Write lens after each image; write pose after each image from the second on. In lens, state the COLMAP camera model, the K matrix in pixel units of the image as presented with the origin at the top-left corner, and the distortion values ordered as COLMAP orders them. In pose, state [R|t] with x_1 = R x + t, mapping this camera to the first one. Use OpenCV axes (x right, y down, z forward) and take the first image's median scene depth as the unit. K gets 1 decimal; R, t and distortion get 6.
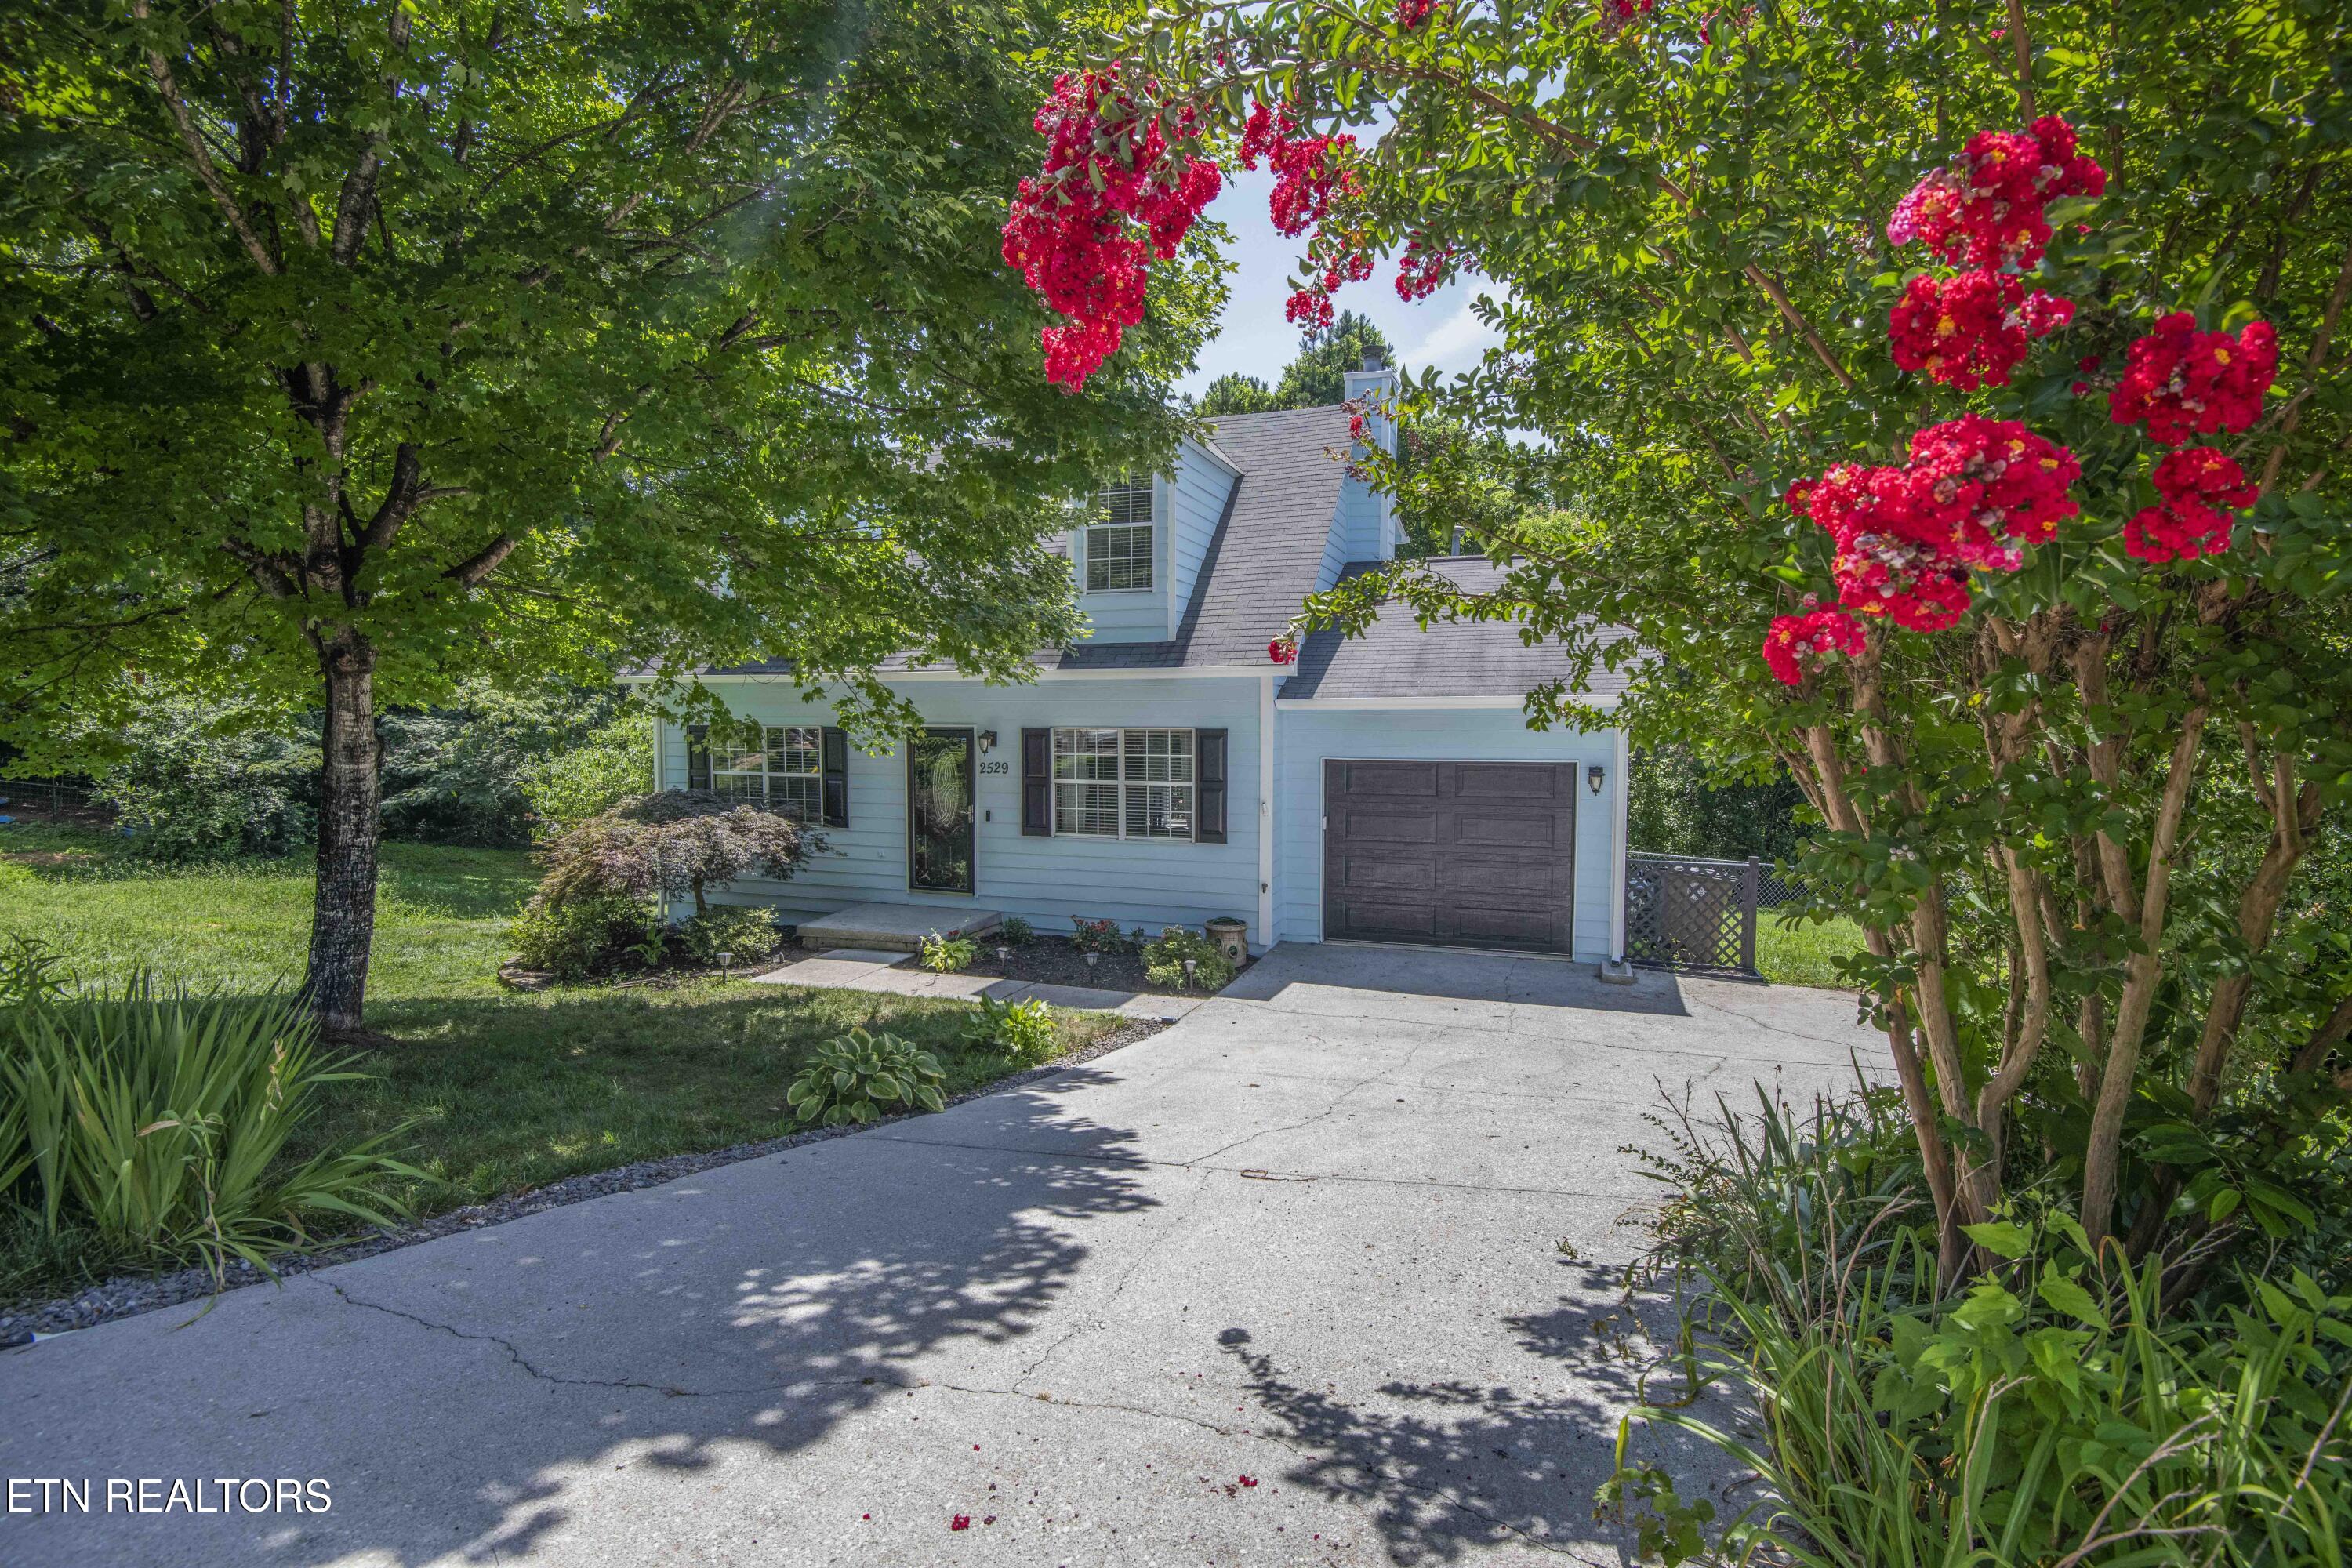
lens RADIAL K [[1093.1, 0, 1176.0], [0, 1093.1, 784.0], [0, 0, 1]] dist [-0.013637, -0.022071]
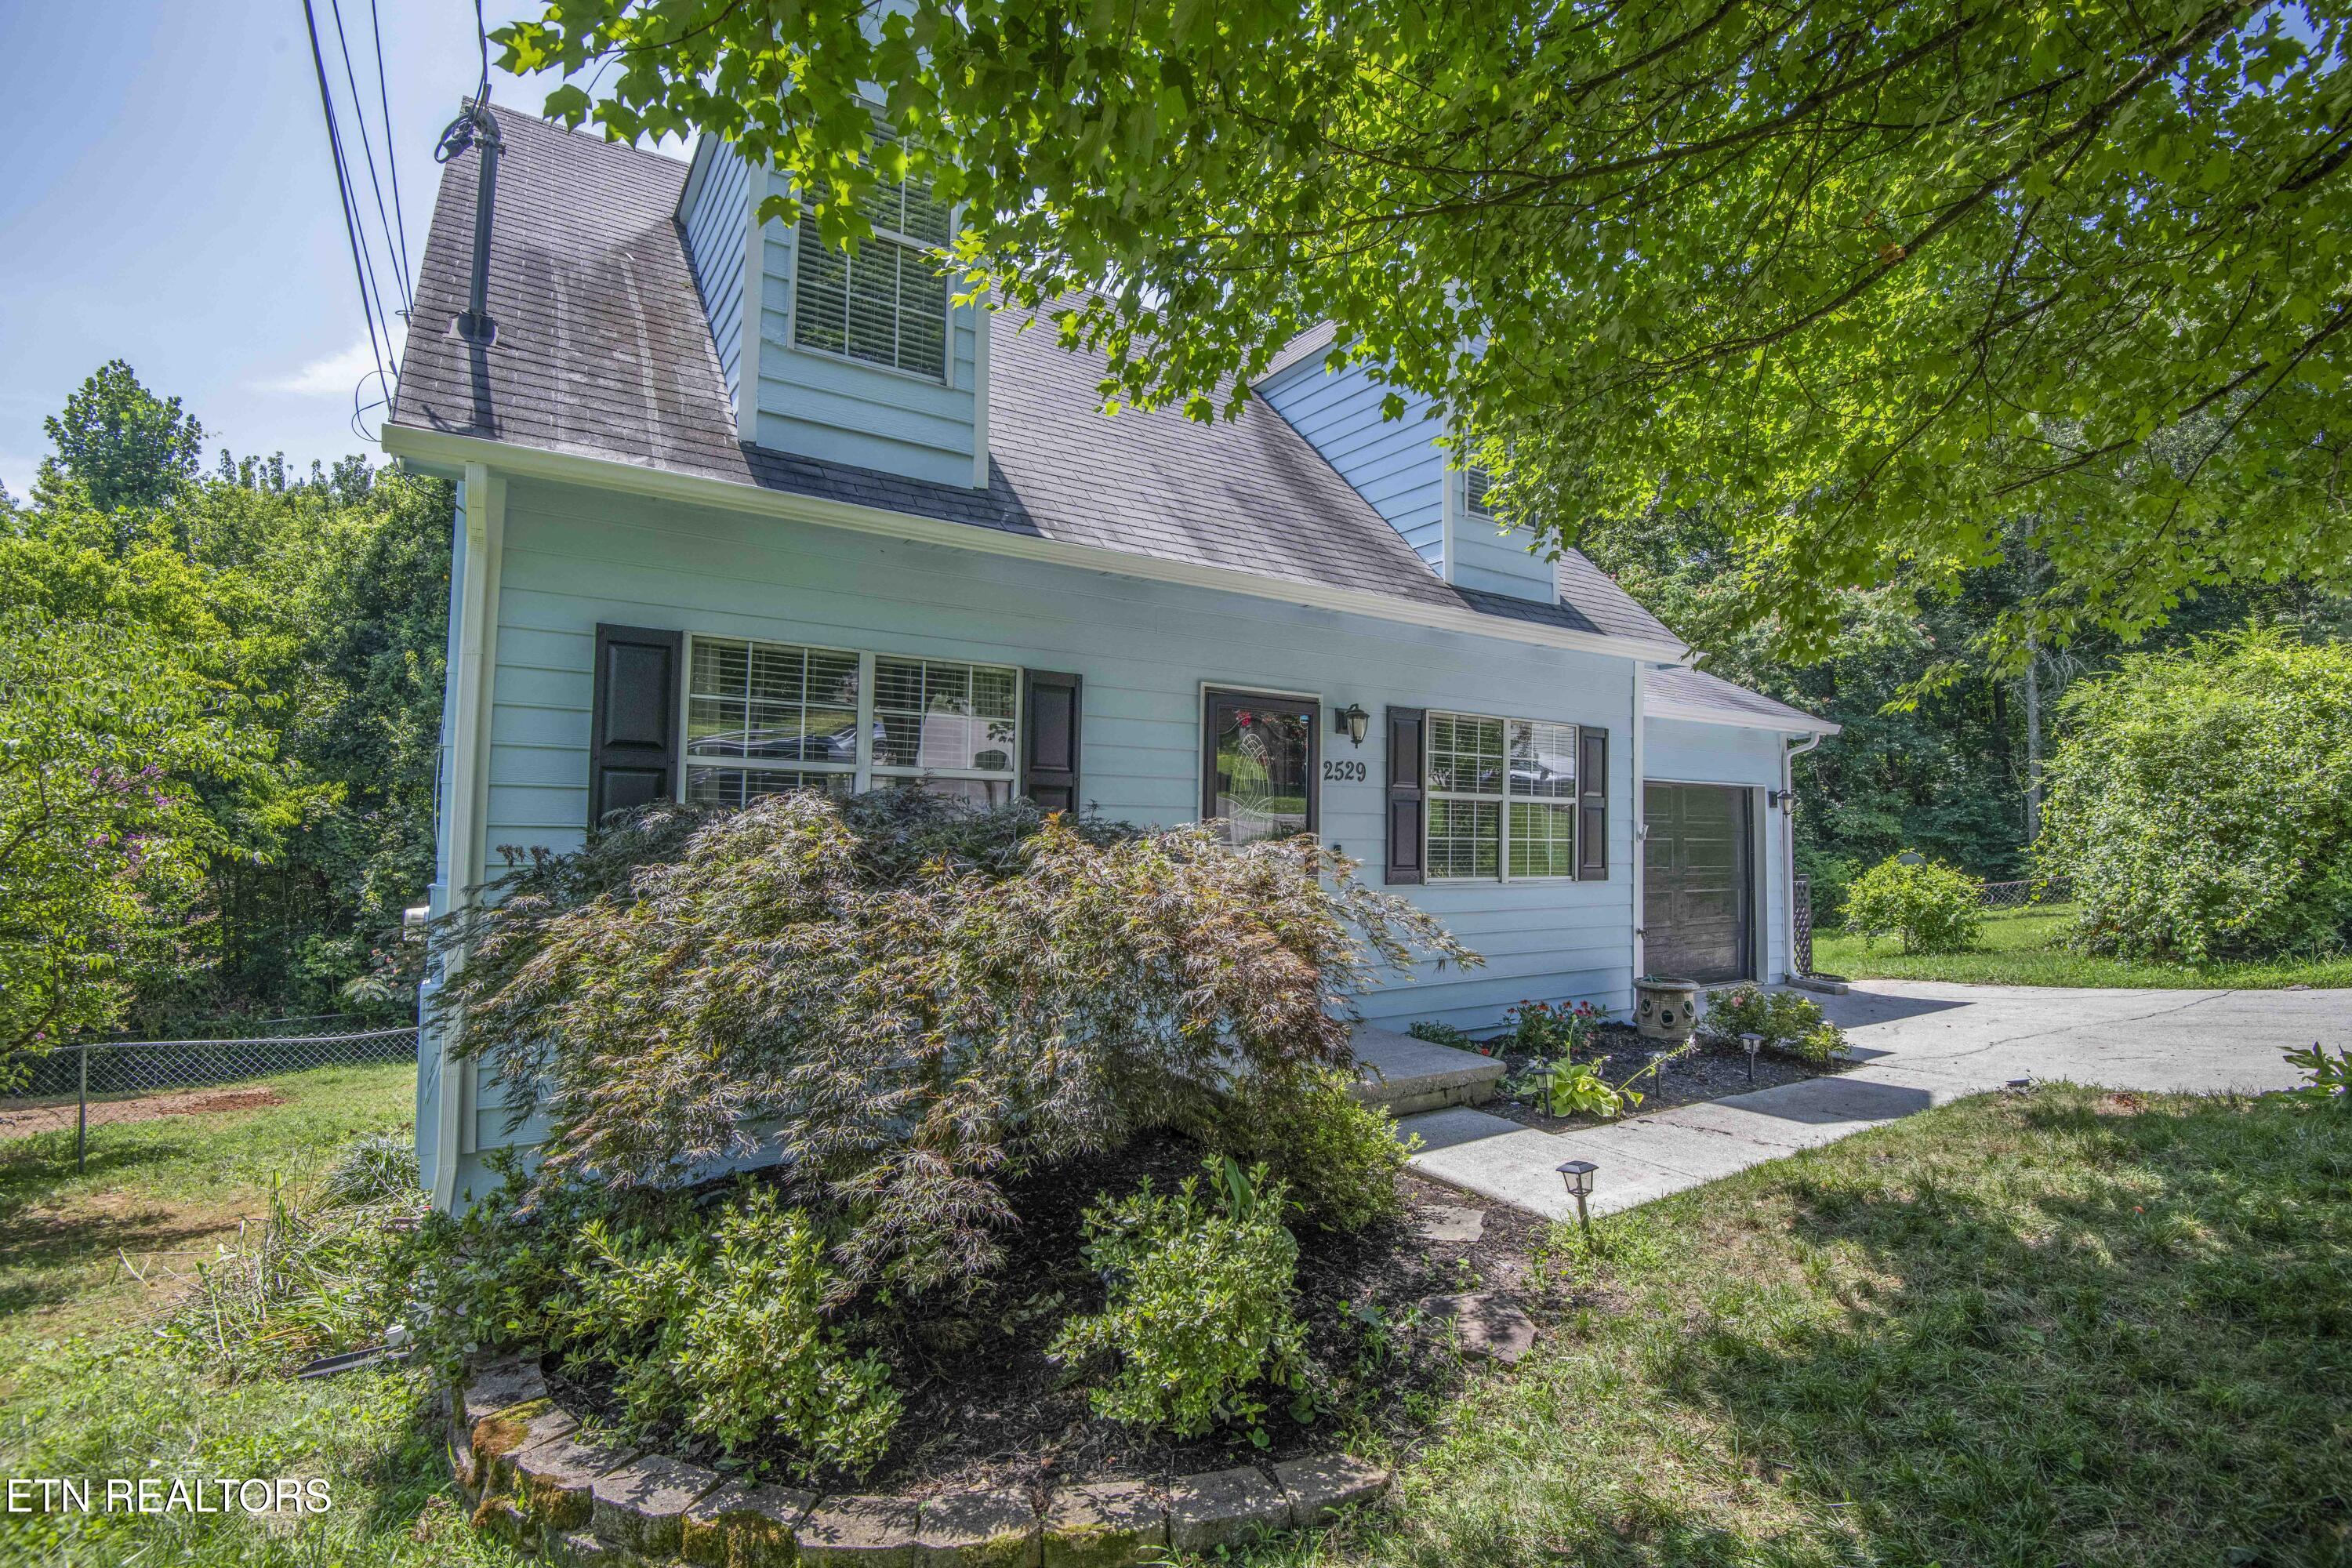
lens RADIAL K [[1093.1, 0, 1176.0], [0, 1093.1, 784.0], [0, 0, 1]] dist [-0.013637, -0.022071]
pose [[0.603614, 0.046167, 0.795939, -0.729891], [0.035124, 0.995813, -0.084398, 0.040983], [-0.796503, 0.078900, 0.599465, 0.773419]]
